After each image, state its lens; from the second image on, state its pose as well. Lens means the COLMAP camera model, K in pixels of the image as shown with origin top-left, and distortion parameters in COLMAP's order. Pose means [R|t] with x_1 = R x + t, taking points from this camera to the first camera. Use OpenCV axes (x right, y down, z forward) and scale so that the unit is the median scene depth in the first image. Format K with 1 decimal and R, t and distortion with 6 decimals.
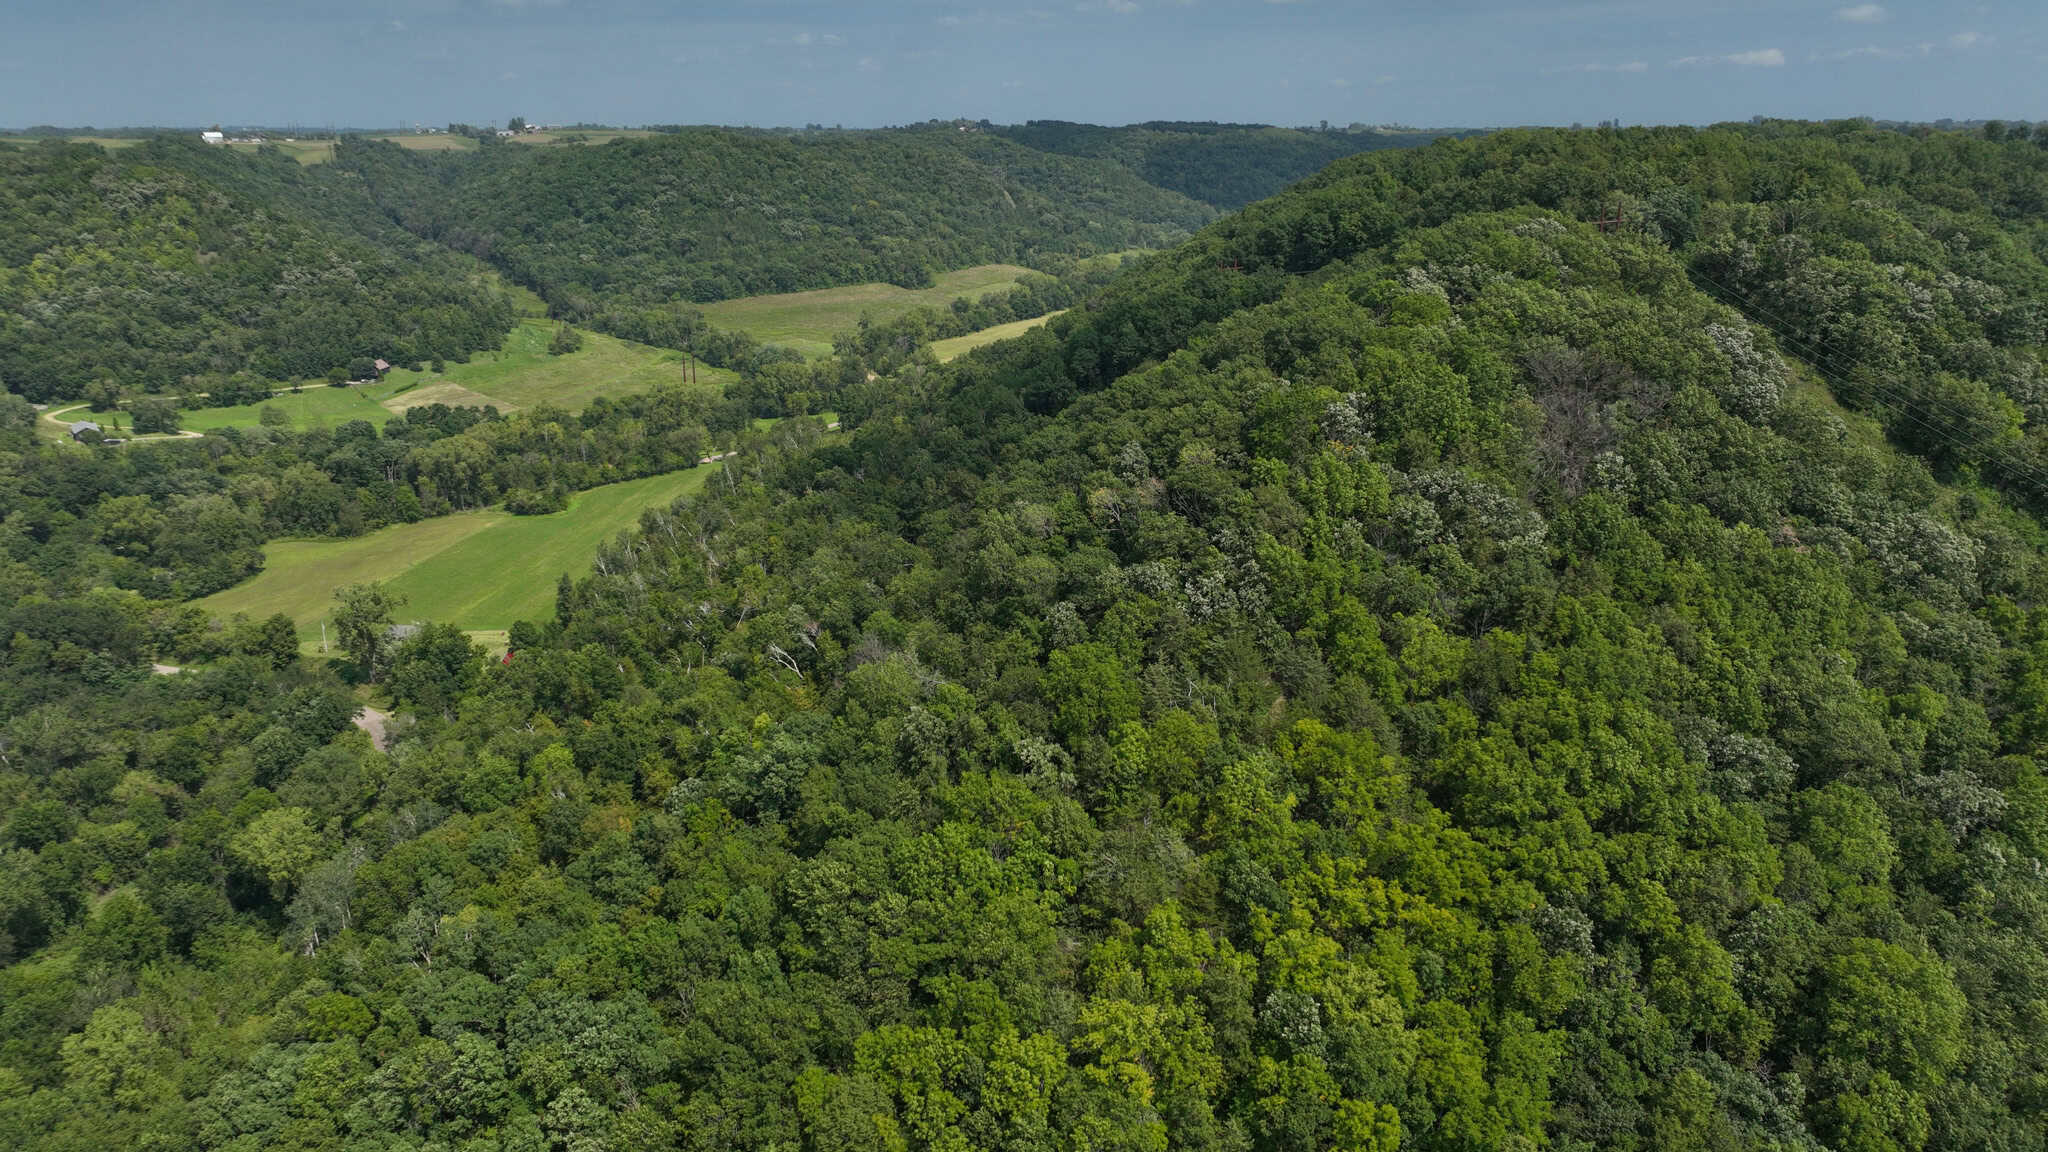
lens RADIAL K [[1441.0, 0, 1022.2], [0, 1441.0, 572.8], [0, 0, 1]] dist [0.000396, 0.018503]
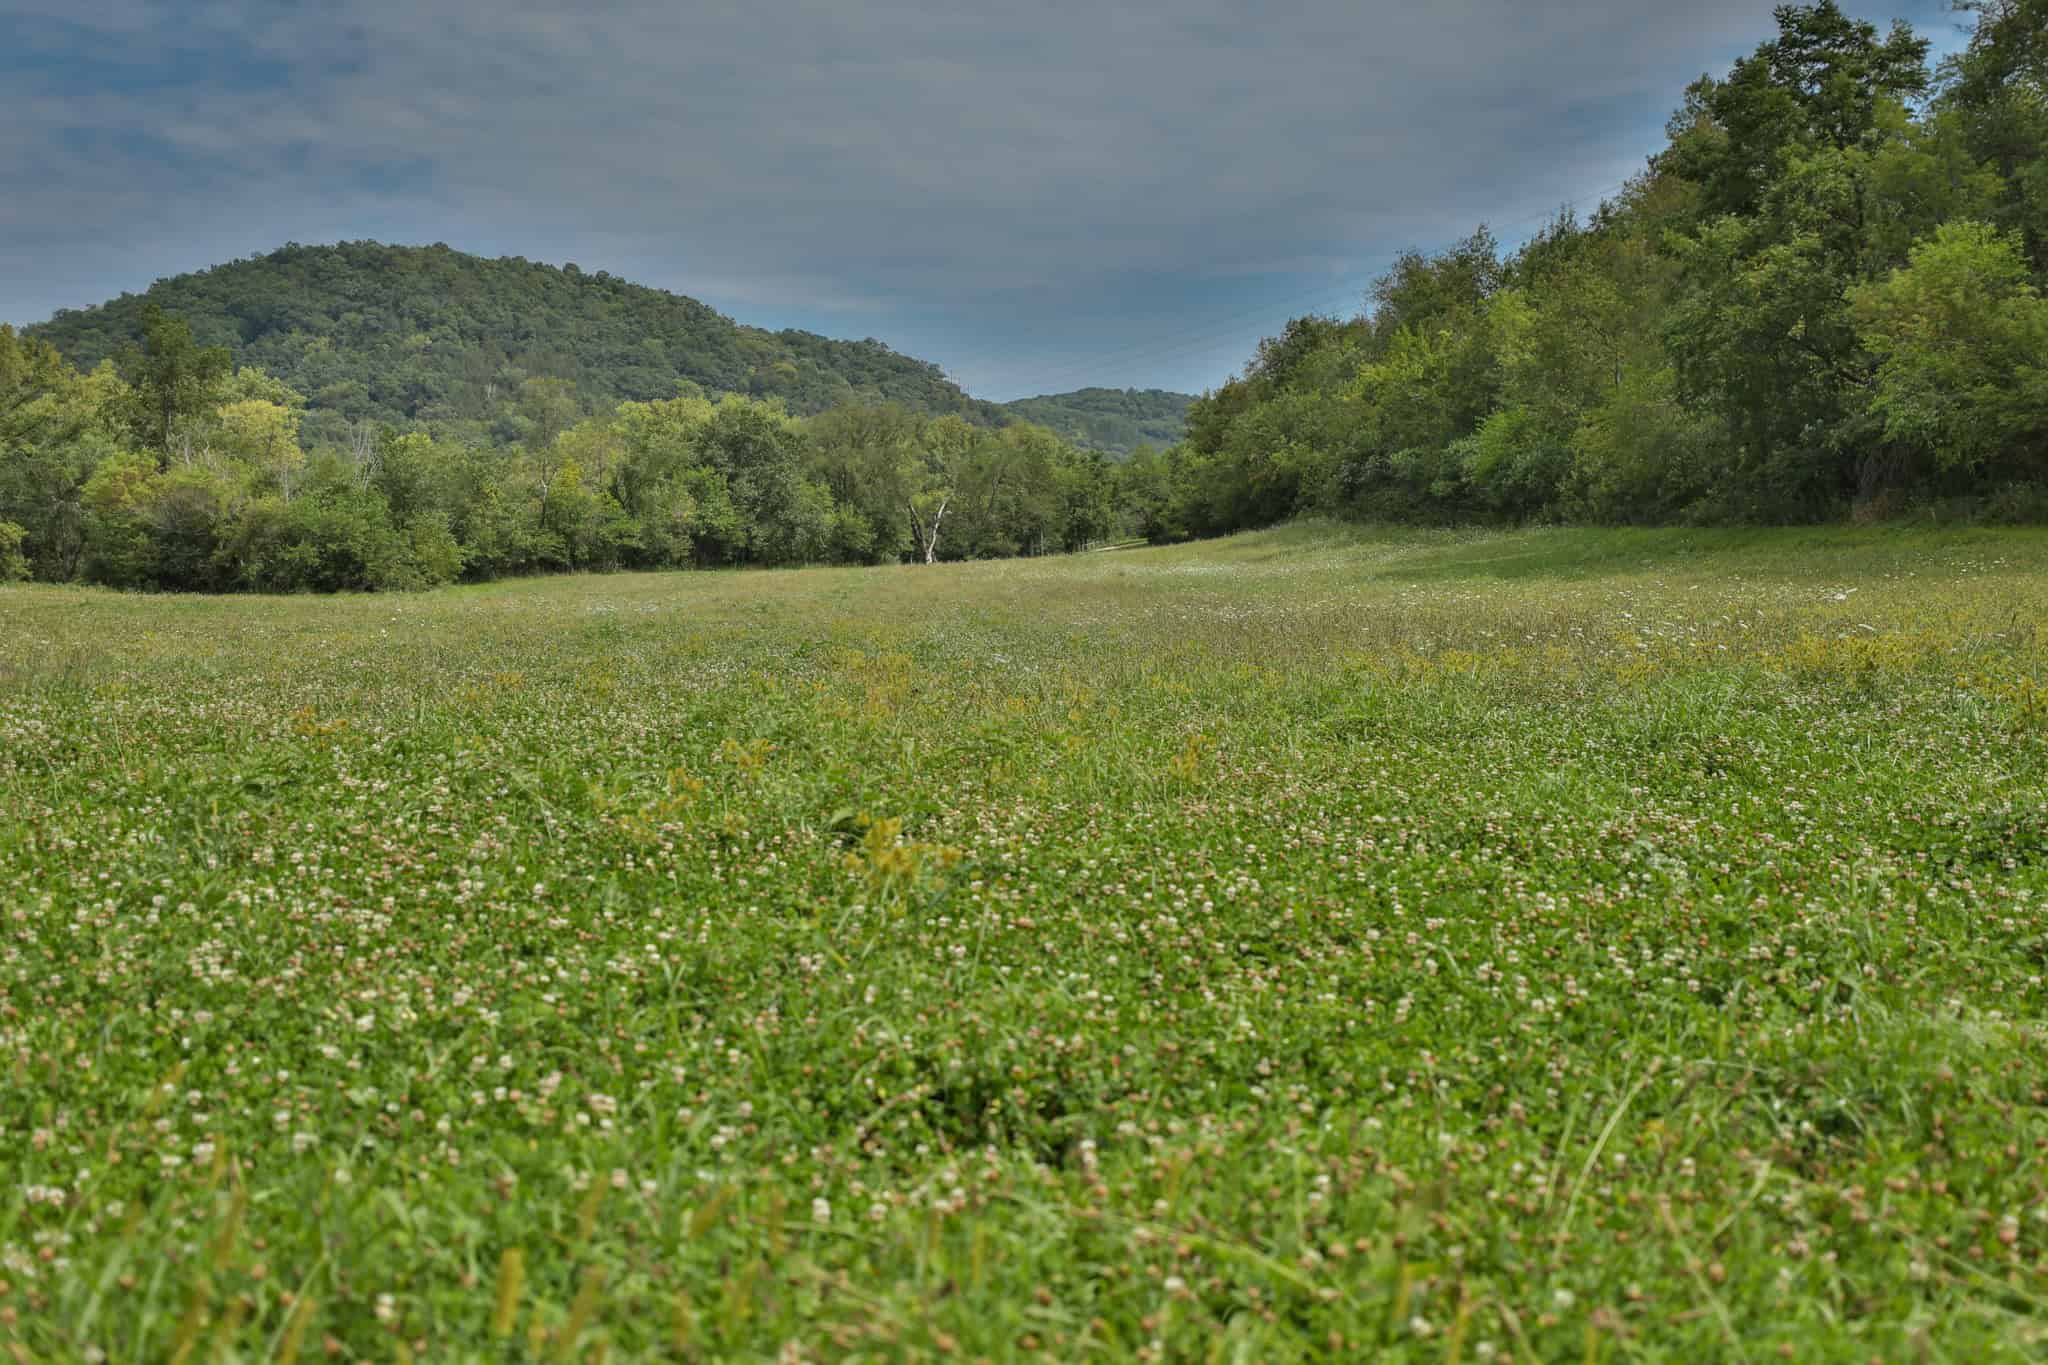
lens RADIAL K [[2046.3, 0, 1025.2], [0, 2046.3, 676.4], [0, 0, 1]] dist [0.054775, 0.000000]
pose [[0.988529, -0.004877, 0.150950, -0.209544], [0.040243, 0.971849, -0.232143, 0.020583], [-0.145569, 0.235555, 0.960897, 0.552159]]
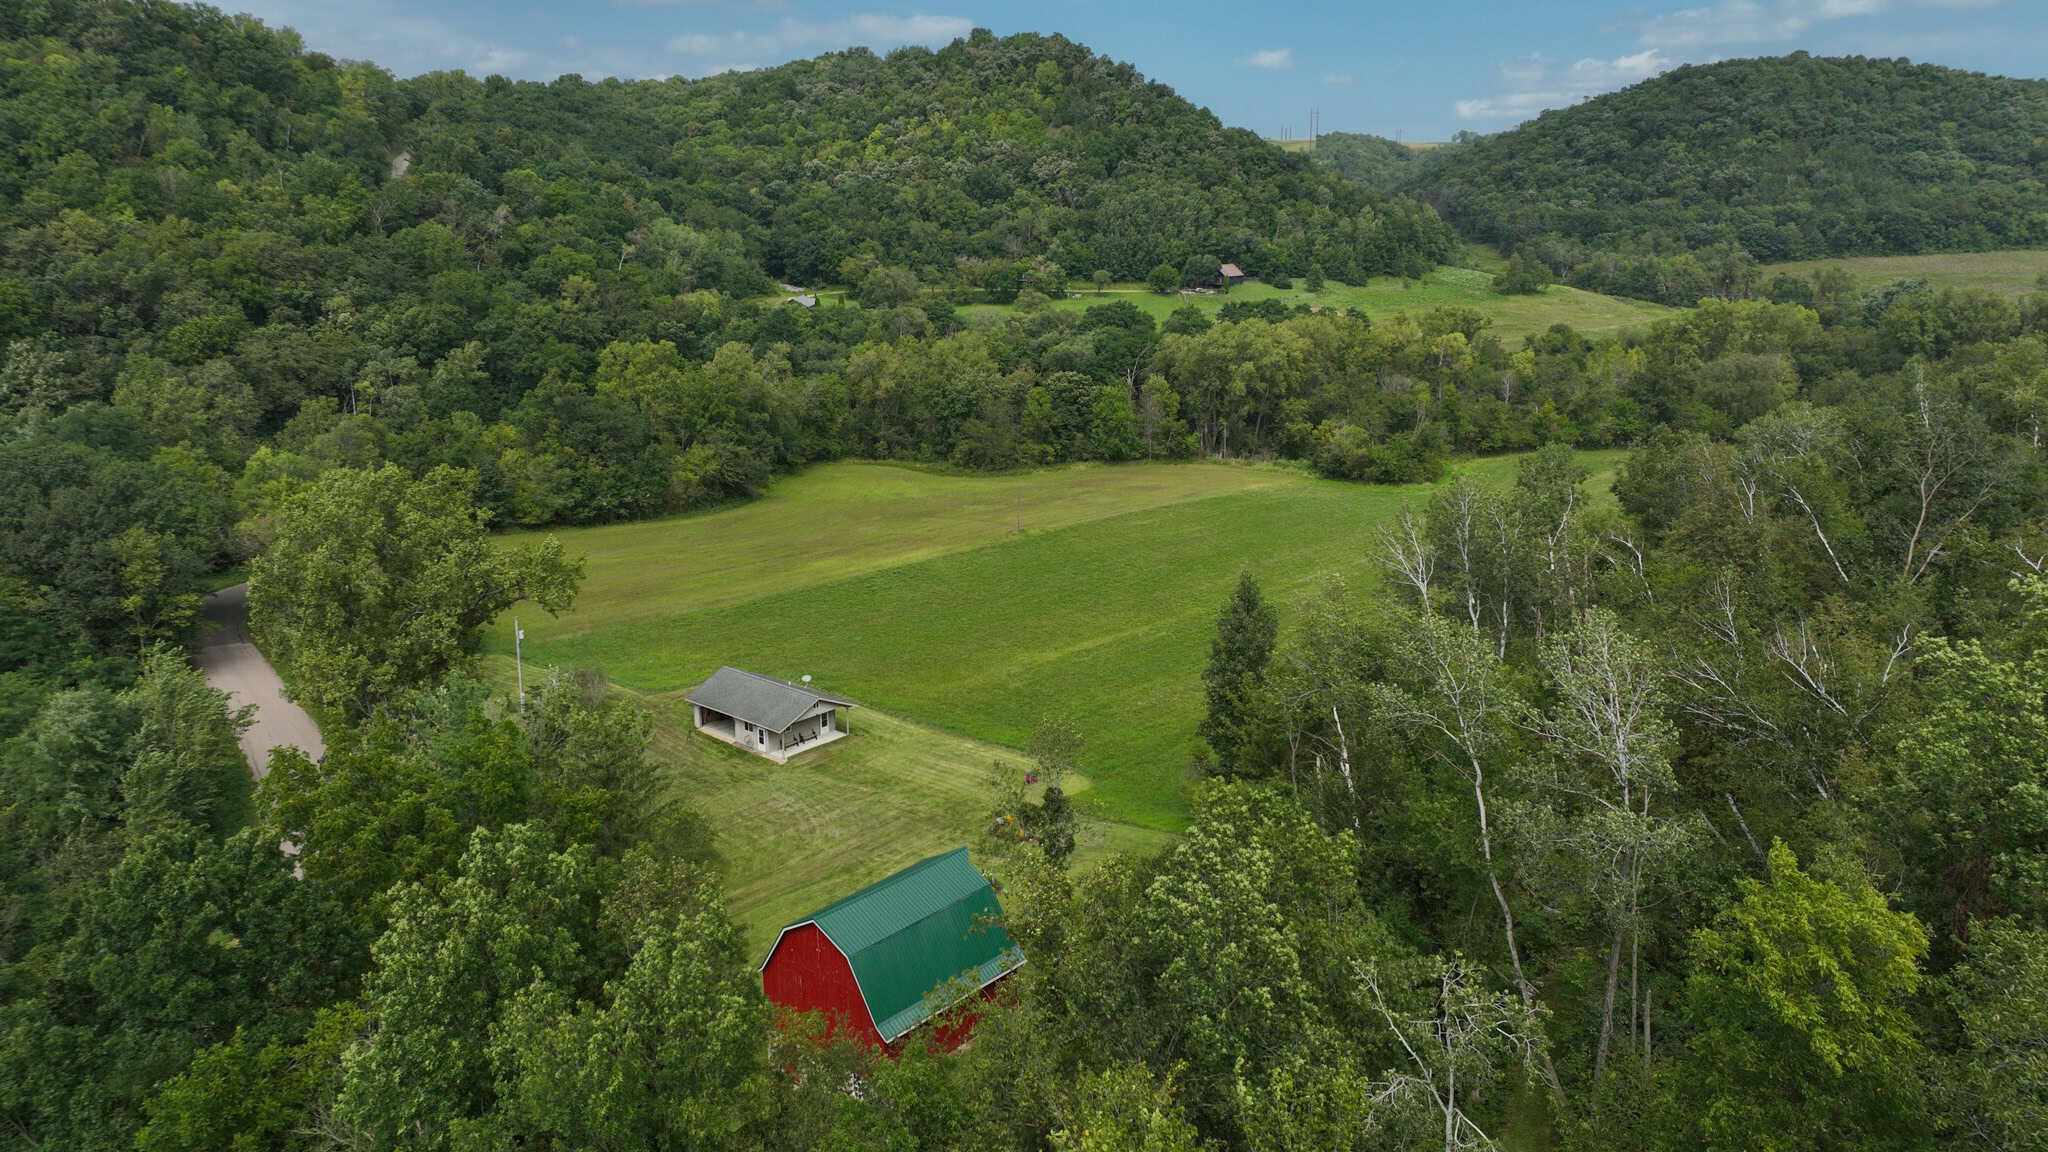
lens RADIAL K [[1441.0, 0, 1025.5], [0, 1441.0, 572.3], [0, 0, 1]] dist [0.000396, 0.018503]
pose [[0.797153, 0.148268, -0.585289, -0.114431], [-0.177608, 0.984074, 0.007391, 0.001657], [0.577063, 0.098060, 0.810791, 0.423871]]
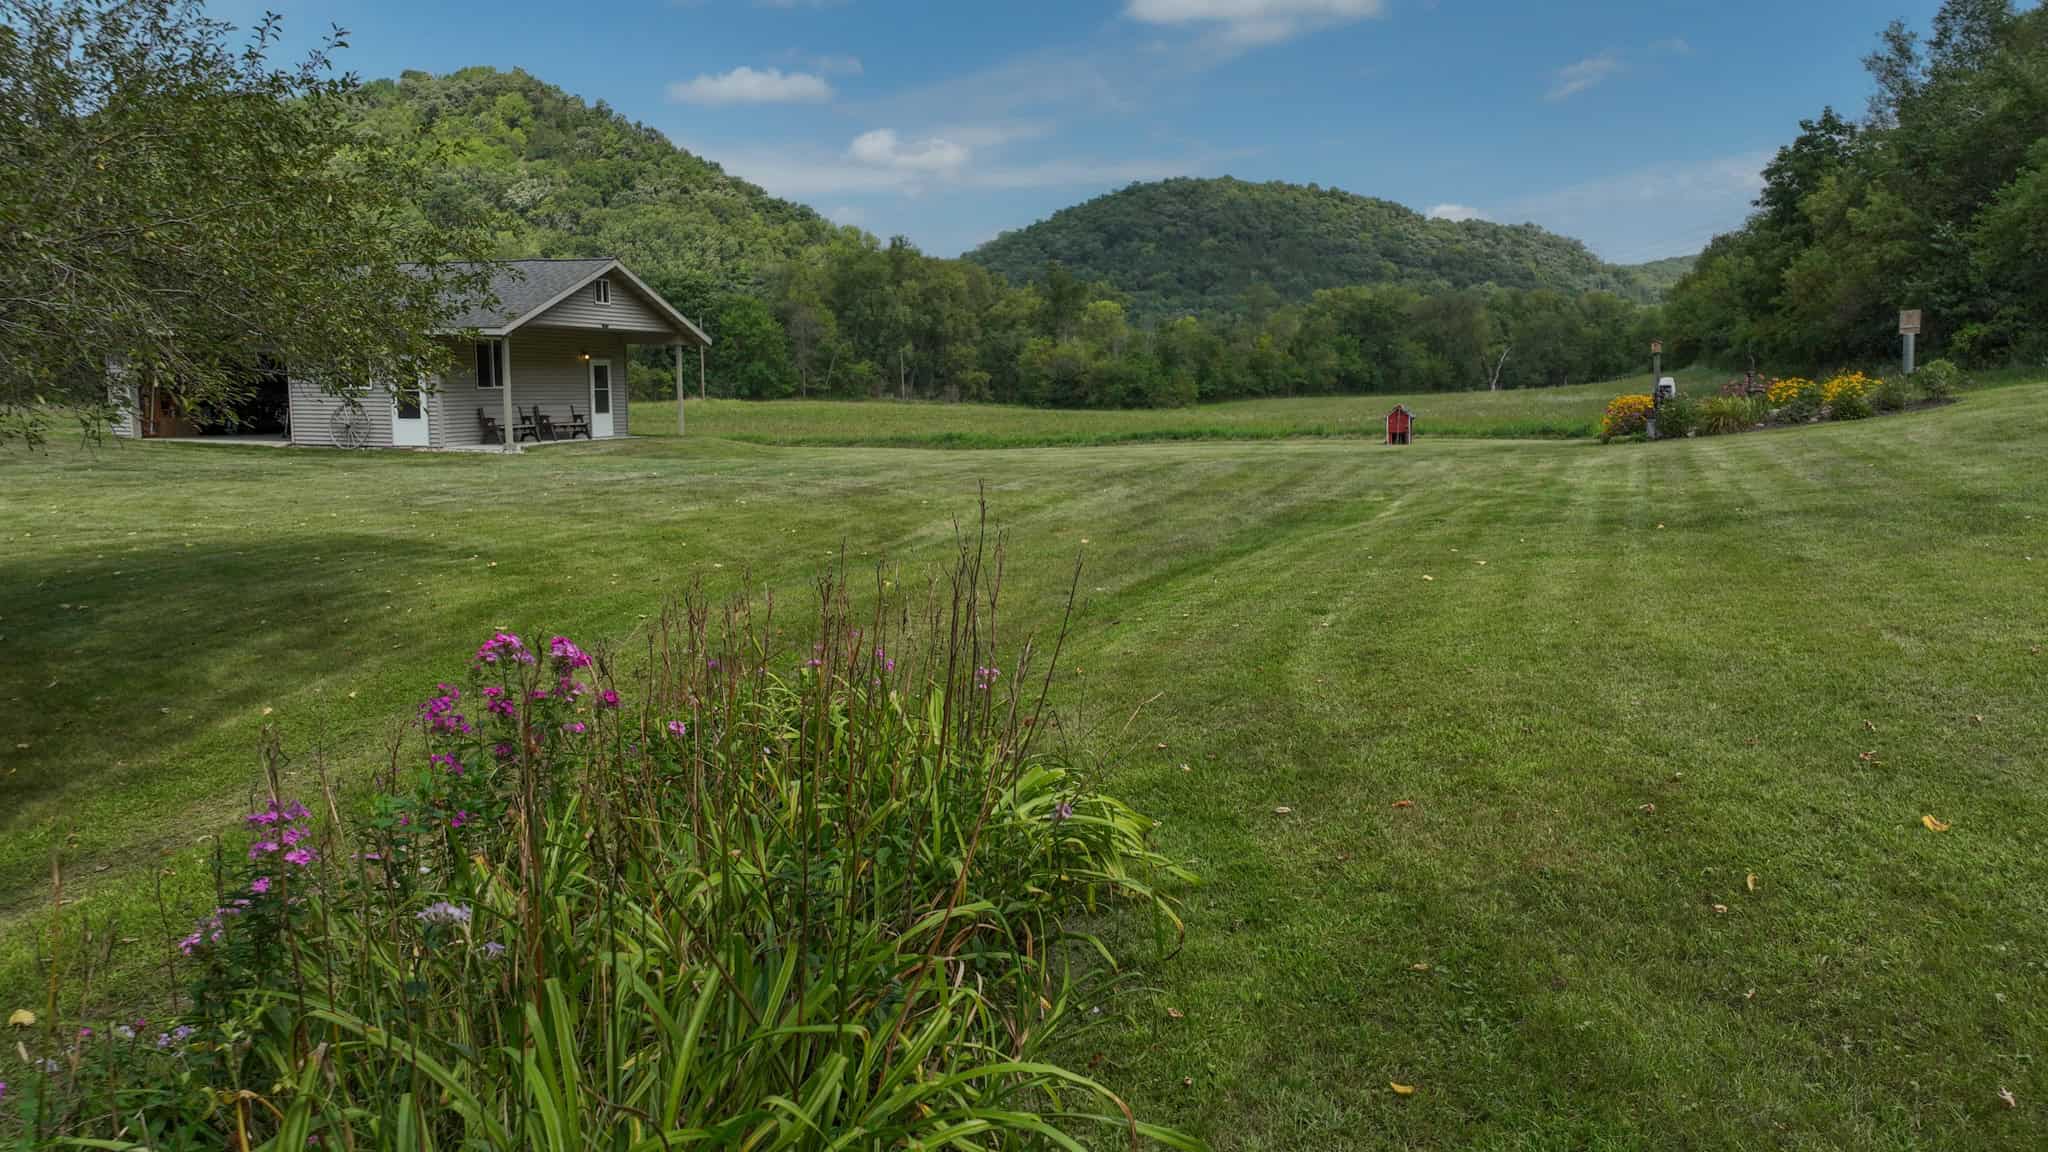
lens RADIAL K [[1441.0, 0, 1026.5], [0, 1441.0, 579.1], [0, 0, 1]] dist [0.000396, 0.018503]
pose [[0.965582, 0.036205, -0.257567, -0.195506], [-0.076595, 0.985933, -0.148556, 0.035354], [0.248565, 0.163172, 0.954772, 0.499192]]
